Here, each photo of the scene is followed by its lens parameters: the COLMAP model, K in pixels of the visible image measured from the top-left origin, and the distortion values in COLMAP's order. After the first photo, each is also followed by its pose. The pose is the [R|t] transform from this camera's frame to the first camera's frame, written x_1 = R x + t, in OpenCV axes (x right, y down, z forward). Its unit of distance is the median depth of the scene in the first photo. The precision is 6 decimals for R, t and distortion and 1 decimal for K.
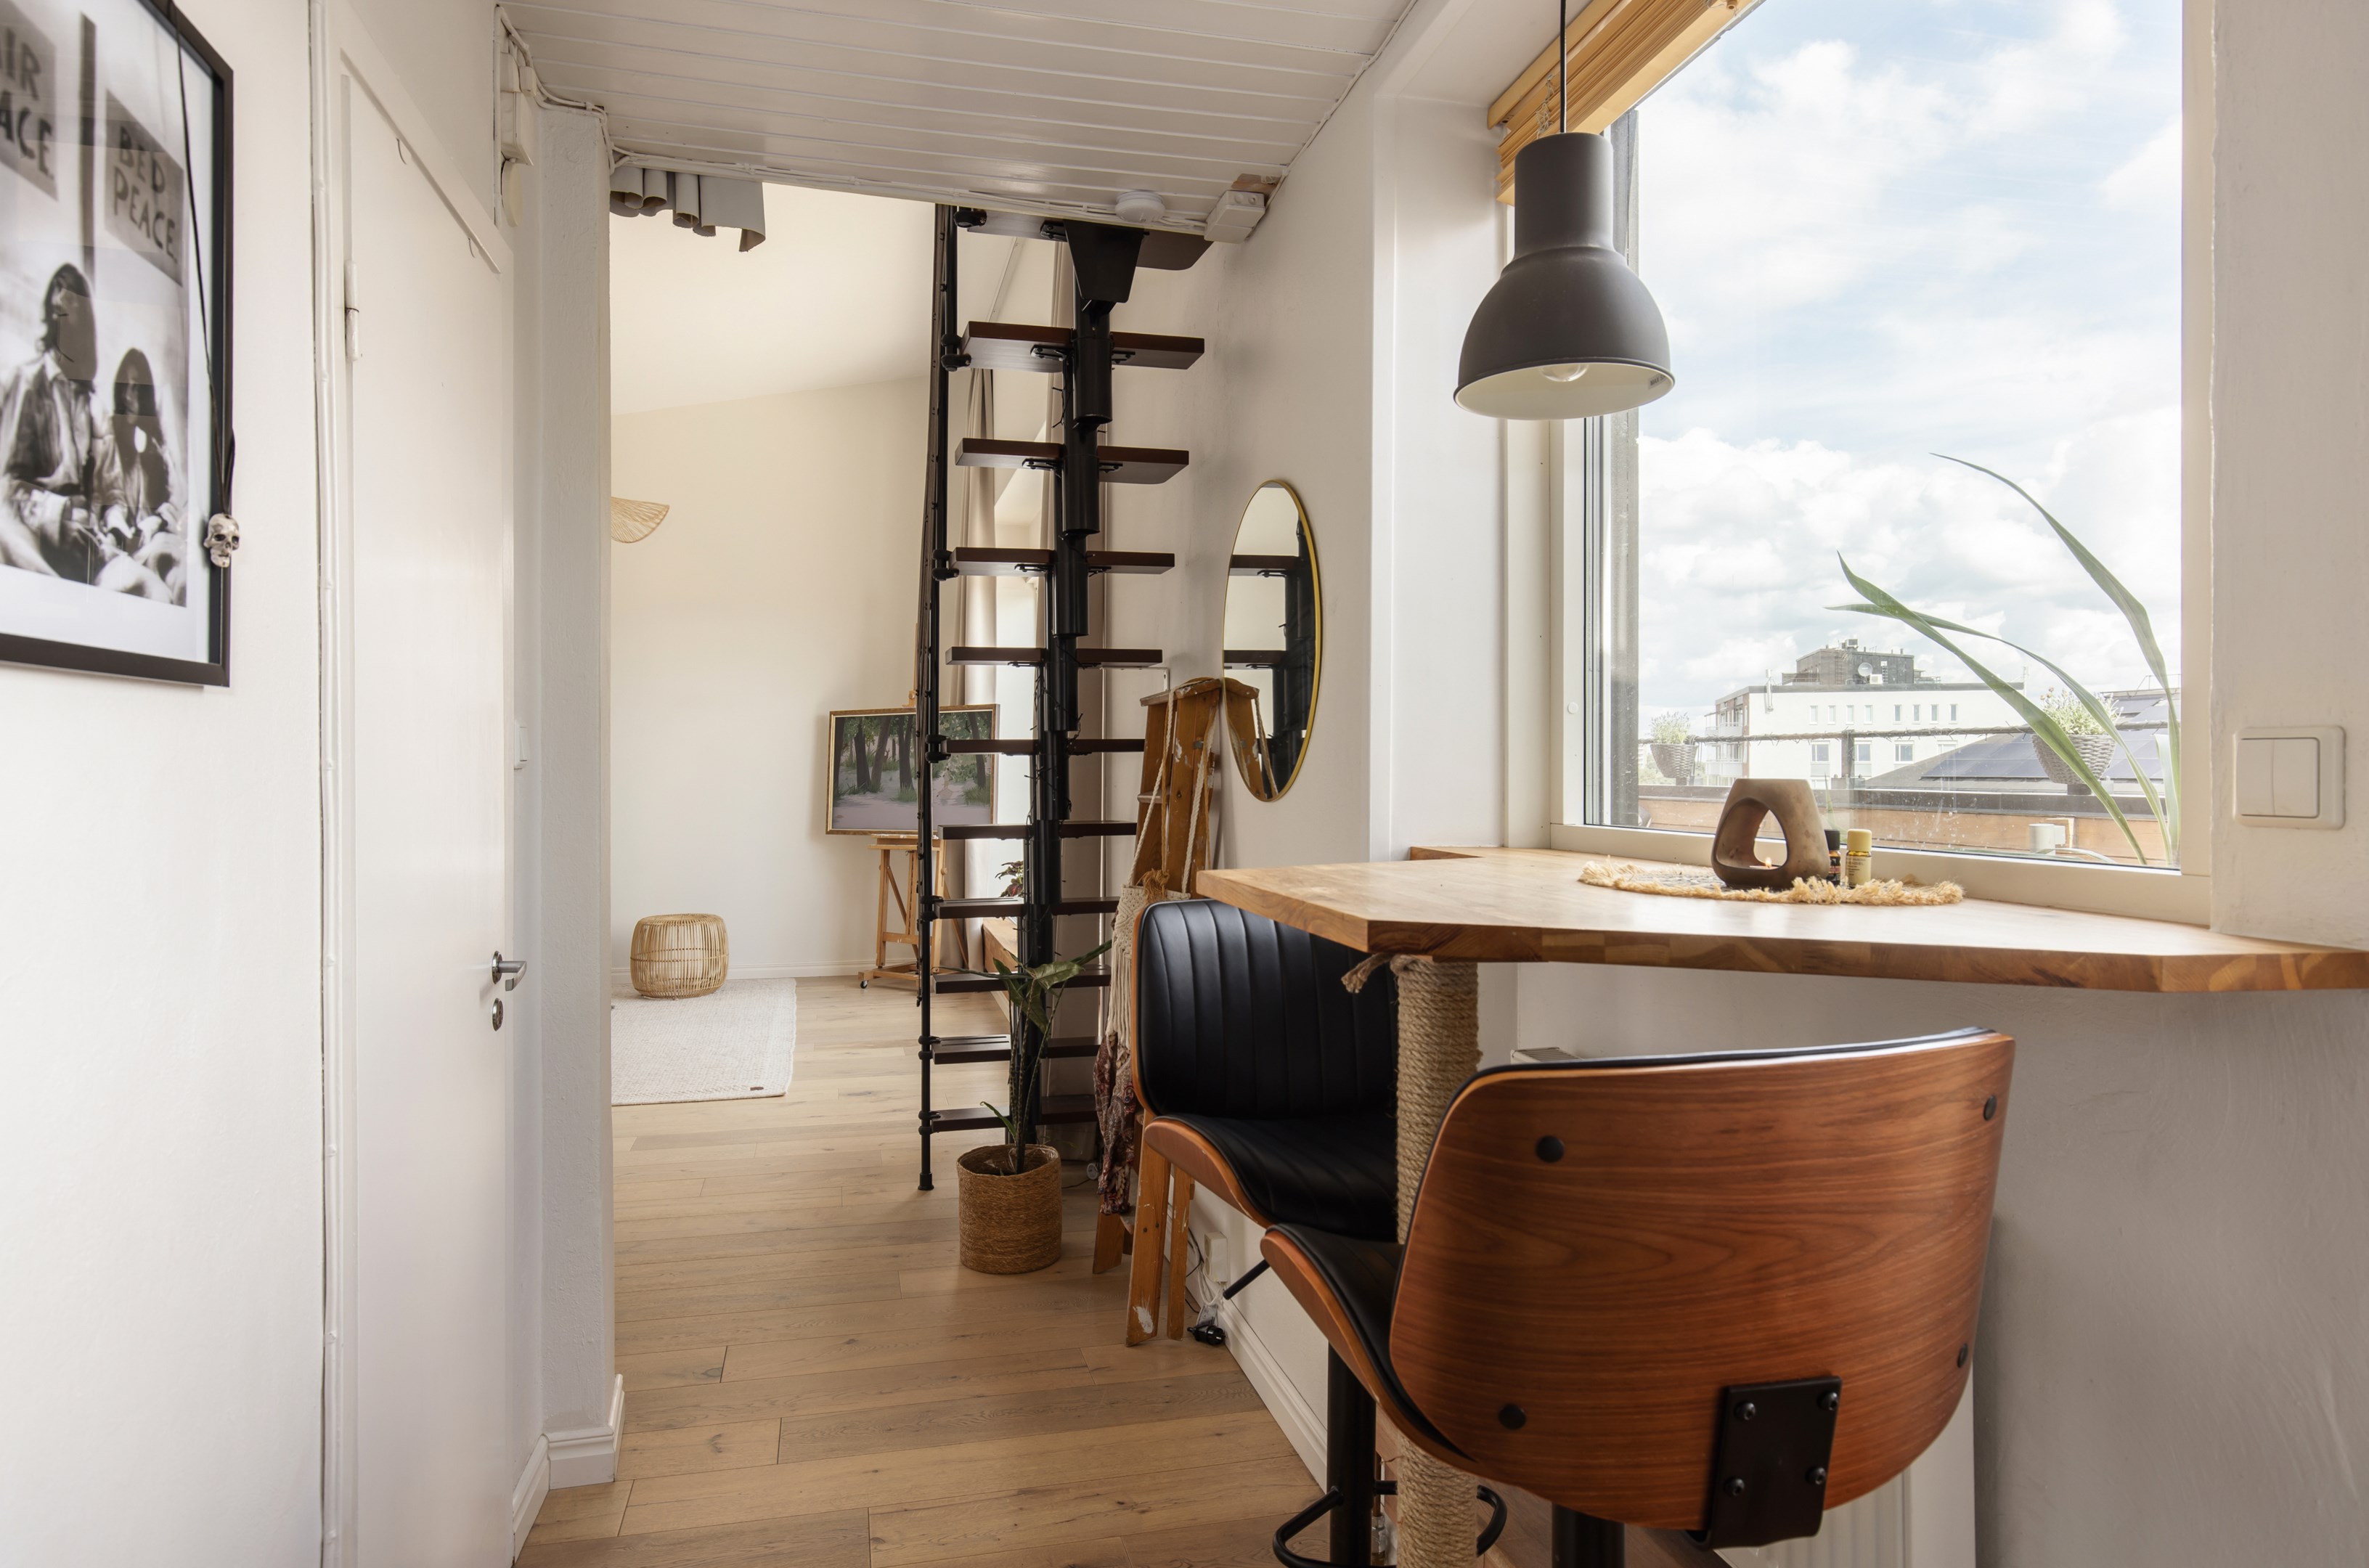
lens RADIAL K [[1370.2, 0, 1186.7], [0, 1370.2, 766.8], [0, 0, 1]] dist [0.019947, -0.000593]
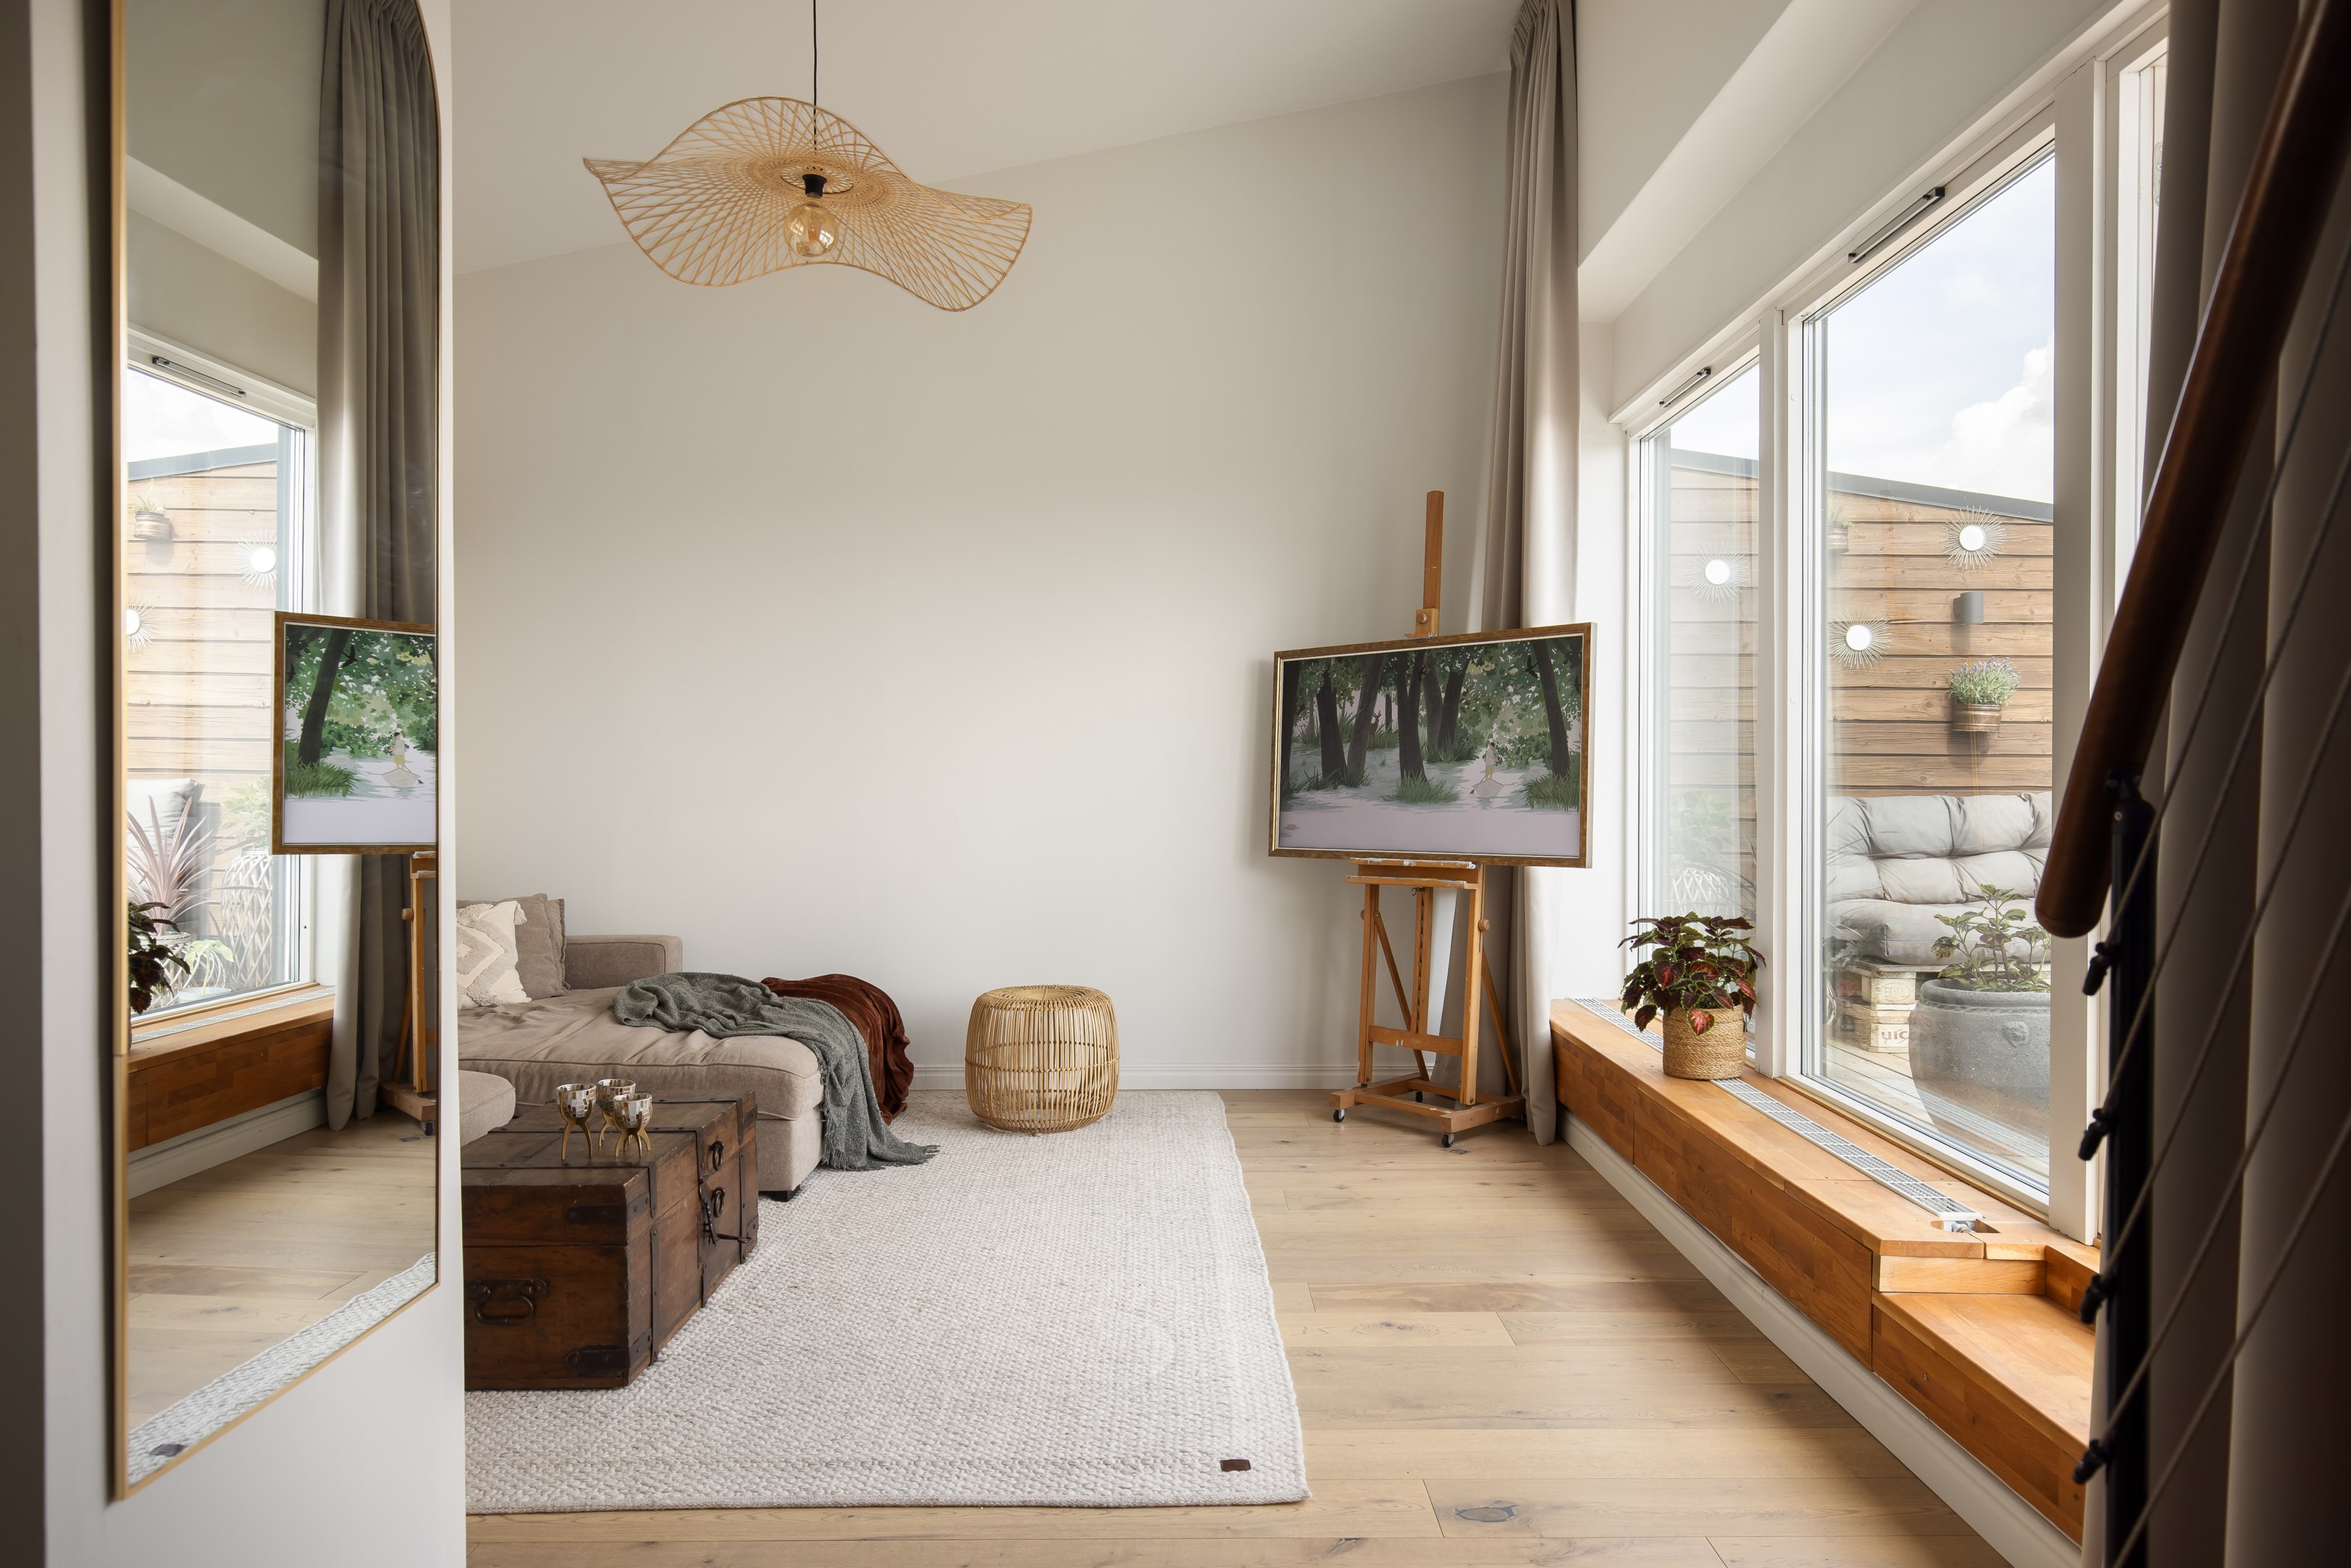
lens RADIAL K [[1463.0, 0, 1183.7], [0, 1463.0, 793.8], [0, 0, 1]] dist [0.026359, 0.000320]
pose [[0.970736, 0.004011, -0.240117, -0.147812], [-0.000379, 0.999885, 0.015172, 0.012463], [0.240150, -0.014637, 0.970625, 0.375015]]
